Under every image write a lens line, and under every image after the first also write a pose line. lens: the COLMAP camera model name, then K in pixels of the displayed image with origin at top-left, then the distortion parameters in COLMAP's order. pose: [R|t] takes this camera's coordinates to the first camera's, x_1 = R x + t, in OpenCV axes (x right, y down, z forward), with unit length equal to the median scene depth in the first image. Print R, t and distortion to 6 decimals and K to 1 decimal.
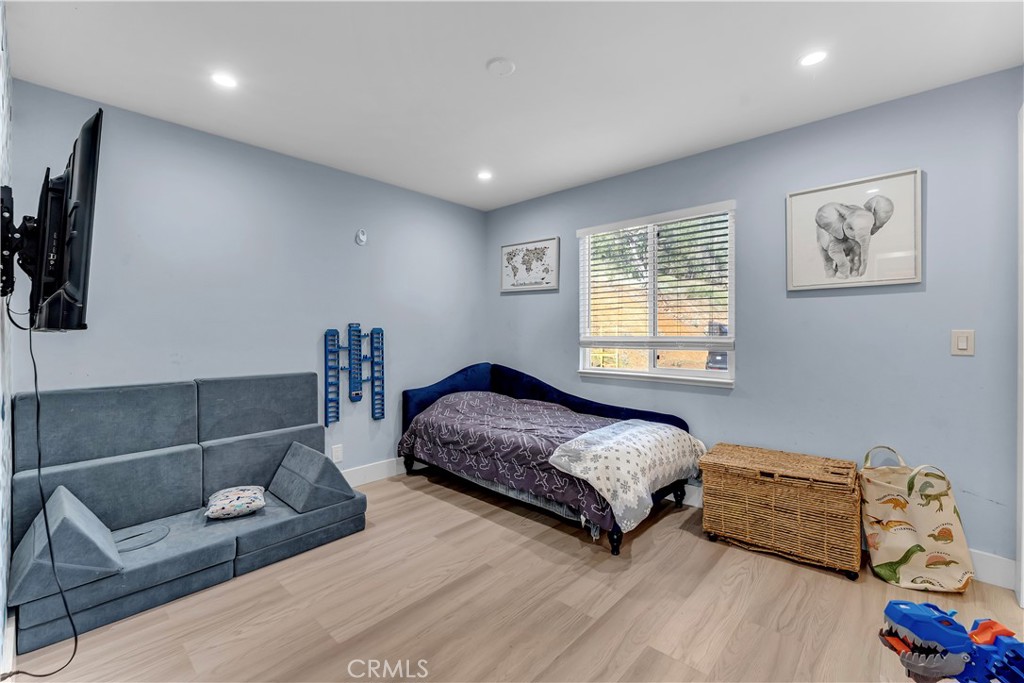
lens RADIAL K [[437.2, 0, 504.6], [0, 437.2, 334.6], [0, 0, 1]] dist [-0.003262, -0.000076]
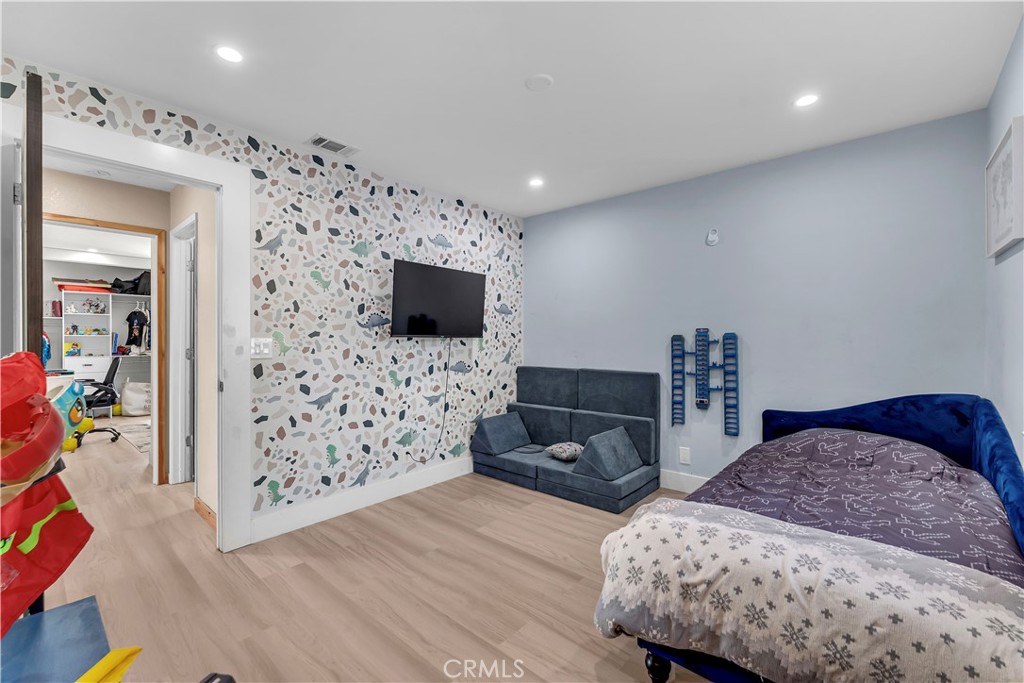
lens RADIAL K [[437.2, 0, 506.4], [0, 437.2, 340.3], [0, 0, 1]] dist [-0.003262, -0.000076]
pose [[0.020685, 0.010244, -0.999734, 0.627499], [-0.009301, 0.999906, 0.010053, -0.005814], [0.999743, 0.009090, 0.020779, 0.551367]]
